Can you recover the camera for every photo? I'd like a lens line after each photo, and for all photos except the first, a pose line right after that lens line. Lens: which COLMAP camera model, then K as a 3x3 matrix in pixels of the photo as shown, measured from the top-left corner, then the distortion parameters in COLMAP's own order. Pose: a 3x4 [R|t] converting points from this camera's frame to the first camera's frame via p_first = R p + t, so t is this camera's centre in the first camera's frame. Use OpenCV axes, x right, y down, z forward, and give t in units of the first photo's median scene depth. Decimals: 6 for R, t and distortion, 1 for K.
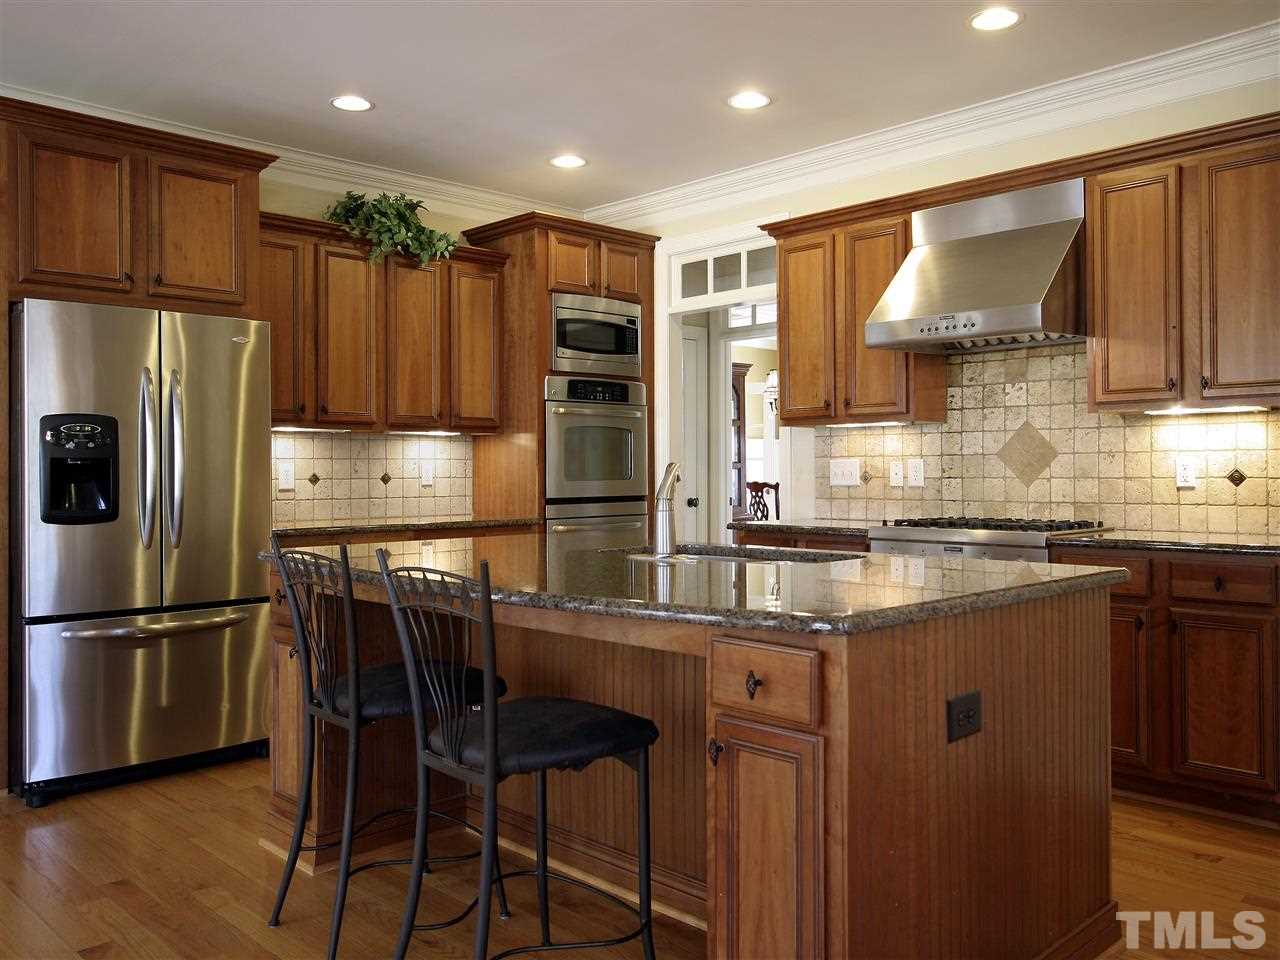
lens RADIAL K [[1087.0, 0, 635.3], [0, 1087.0, 490.0], [0, 0, 1]] dist [-0.008973, 0.000430]
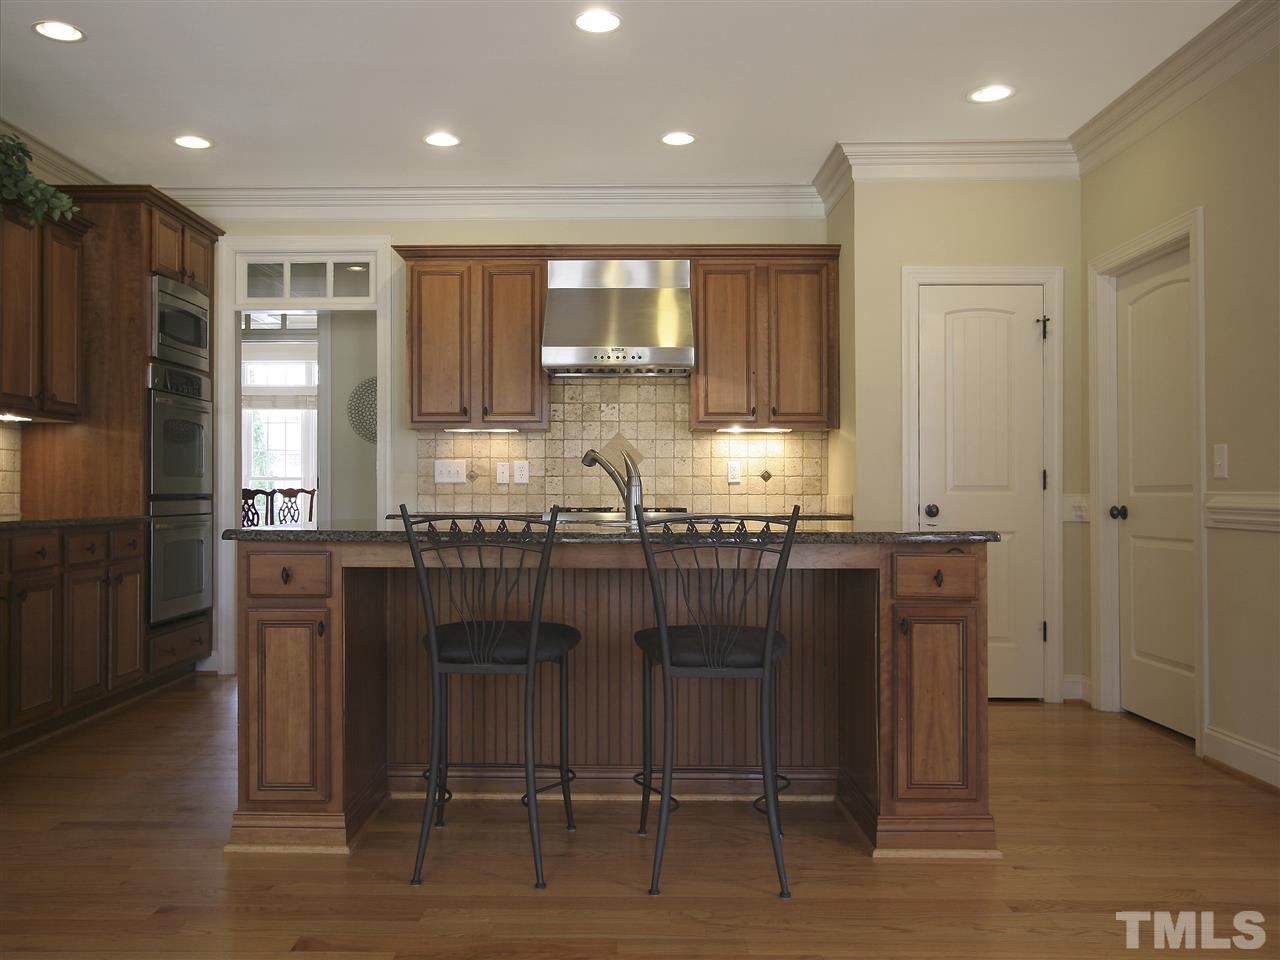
lens RADIAL K [[1087.0, 0, 631.2], [0, 1087.0, 471.6], [0, 0, 1]] dist [-0.008973, 0.000430]
pose [[0.697196, 0.020475, 0.716588, -0.512568], [0.007269, 0.999339, -0.035626, 0.027218], [-0.716844, 0.030047, 0.696586, 0.069868]]
